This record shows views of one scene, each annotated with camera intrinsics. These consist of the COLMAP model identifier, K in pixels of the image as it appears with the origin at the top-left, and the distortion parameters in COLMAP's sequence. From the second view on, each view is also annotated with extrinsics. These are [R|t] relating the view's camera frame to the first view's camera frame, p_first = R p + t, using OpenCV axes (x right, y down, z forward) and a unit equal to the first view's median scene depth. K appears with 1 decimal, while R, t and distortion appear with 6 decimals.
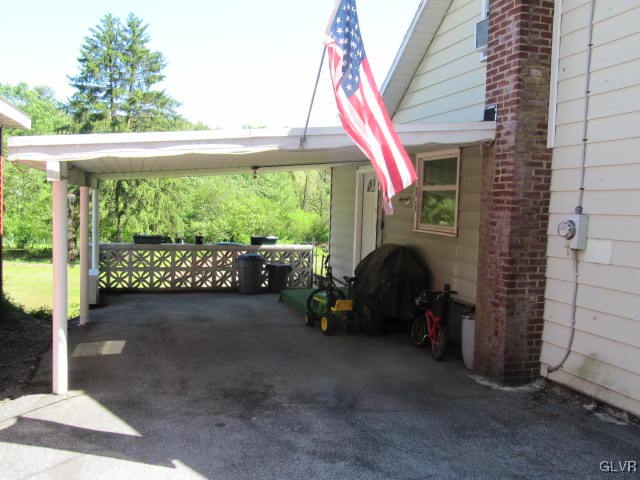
lens RADIAL K [[607.9, 0, 322.1], [0, 607.9, 237.0], [0, 0, 1]] dist [0.068317, 0.000000]
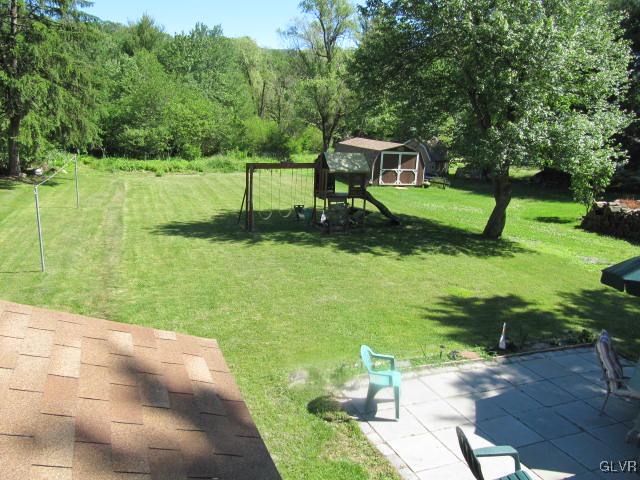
lens RADIAL K [[529.6, 0, 318.2], [0, 529.6, 242.3], [0, 0, 1]] dist [-0.051285, 0.023212]
pose [[0.997388, 0.001929, 0.072203, -0.000123], [-0.015097, 0.983133, 0.182270, -0.006151], [-0.070634, -0.182884, 0.980594, 0.227179]]
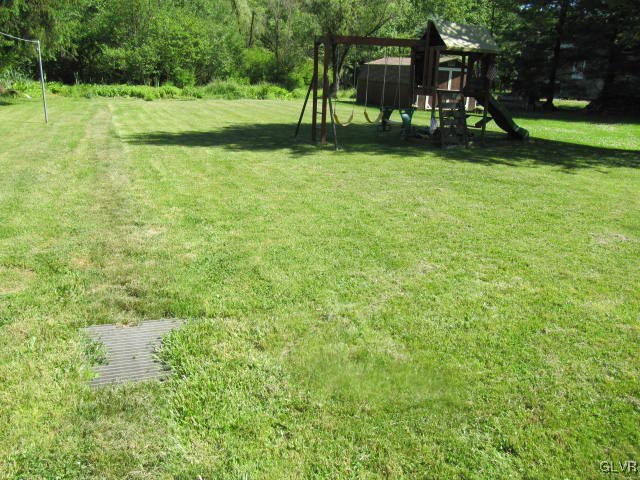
lens RADIAL K [[529.6, 0, 320.8], [0, 529.6, 235.3], [0, 0, 1]] dist [-0.051285, 0.023212]
pose [[0.992817, -0.022133, 0.117577, -0.041280], [-0.008573, 0.967053, 0.254431, 0.026427], [-0.119334, -0.253611, 0.959917, 0.333473]]
